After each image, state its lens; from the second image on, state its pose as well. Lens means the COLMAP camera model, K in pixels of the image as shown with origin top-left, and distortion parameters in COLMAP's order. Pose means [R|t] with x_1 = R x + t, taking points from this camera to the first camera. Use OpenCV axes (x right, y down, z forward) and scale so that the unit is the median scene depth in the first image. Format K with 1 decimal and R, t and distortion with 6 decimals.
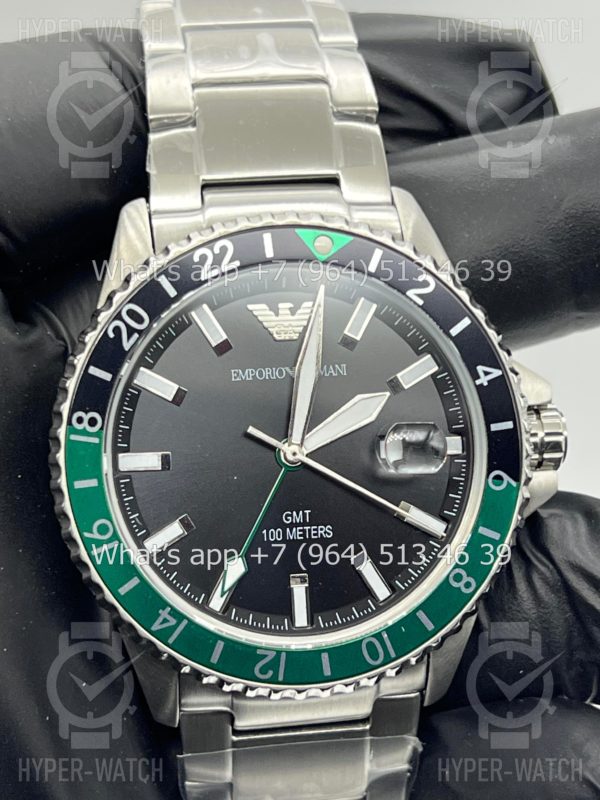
lens RADIAL K [[1874.5, 0, 287.1], [0, 1874.5, 437.9], [0, 0, 1]] dist [0.313179, 0.000000]
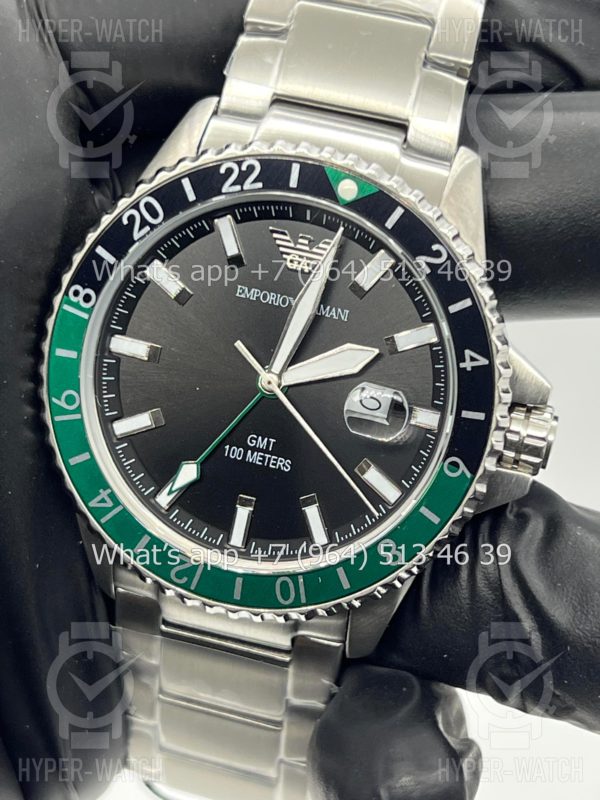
lens RADIAL K [[1874.5, 0, 293.6], [0, 1874.5, 412.8], [0, 0, 1]] dist [0.313179, 0.000000]
pose [[0.913116, 0.289197, -0.287374, 0.310536], [-0.263925, 0.956539, 0.124000, -0.104500], [0.310745, -0.037381, 0.949758, 0.042425]]
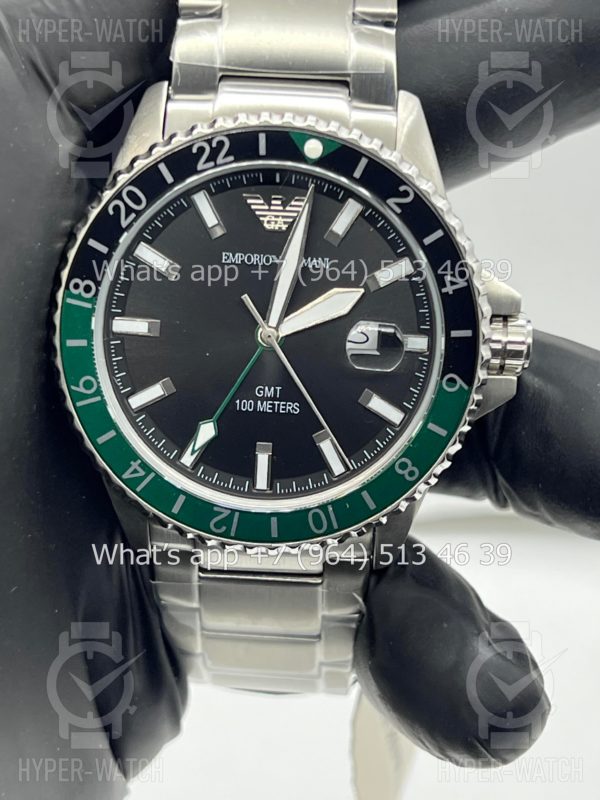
lens RADIAL K [[1874.5, 0, 286.0], [0, 1874.5, 404.5], [0, 0, 1]] dist [0.313179, 0.000000]
pose [[0.978635, 0.128614, -0.160412, 0.194562], [-0.104692, 0.983190, 0.149592, -0.117418], [0.176955, -0.129602, 0.975649, -0.075343]]
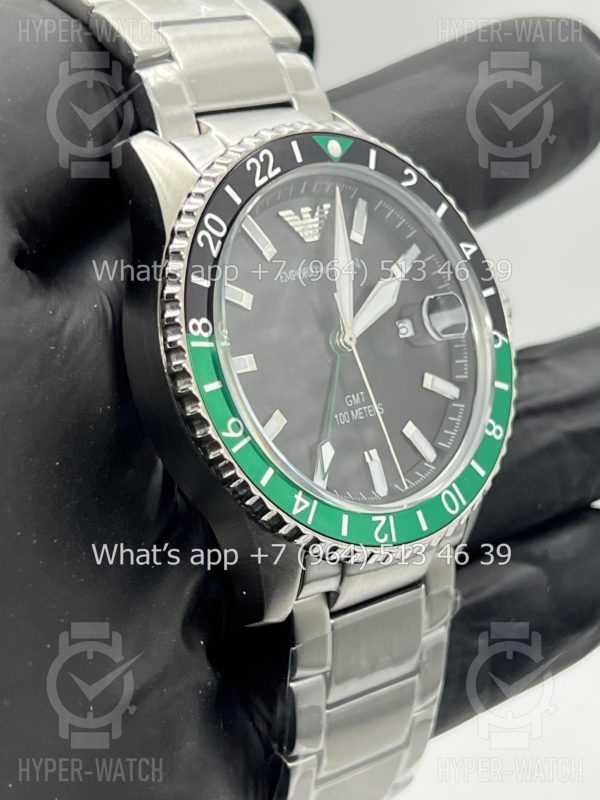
lens RADIAL K [[1874.5, 0, 295.3], [0, 1874.5, 397.7], [0, 0, 1]] dist [0.313179, 0.000000]
pose [[0.832956, -0.151535, 0.532186, -0.601855], [0.213130, 0.975427, -0.055839, 0.094911], [-0.510647, 0.159937, 0.844784, 0.105885]]
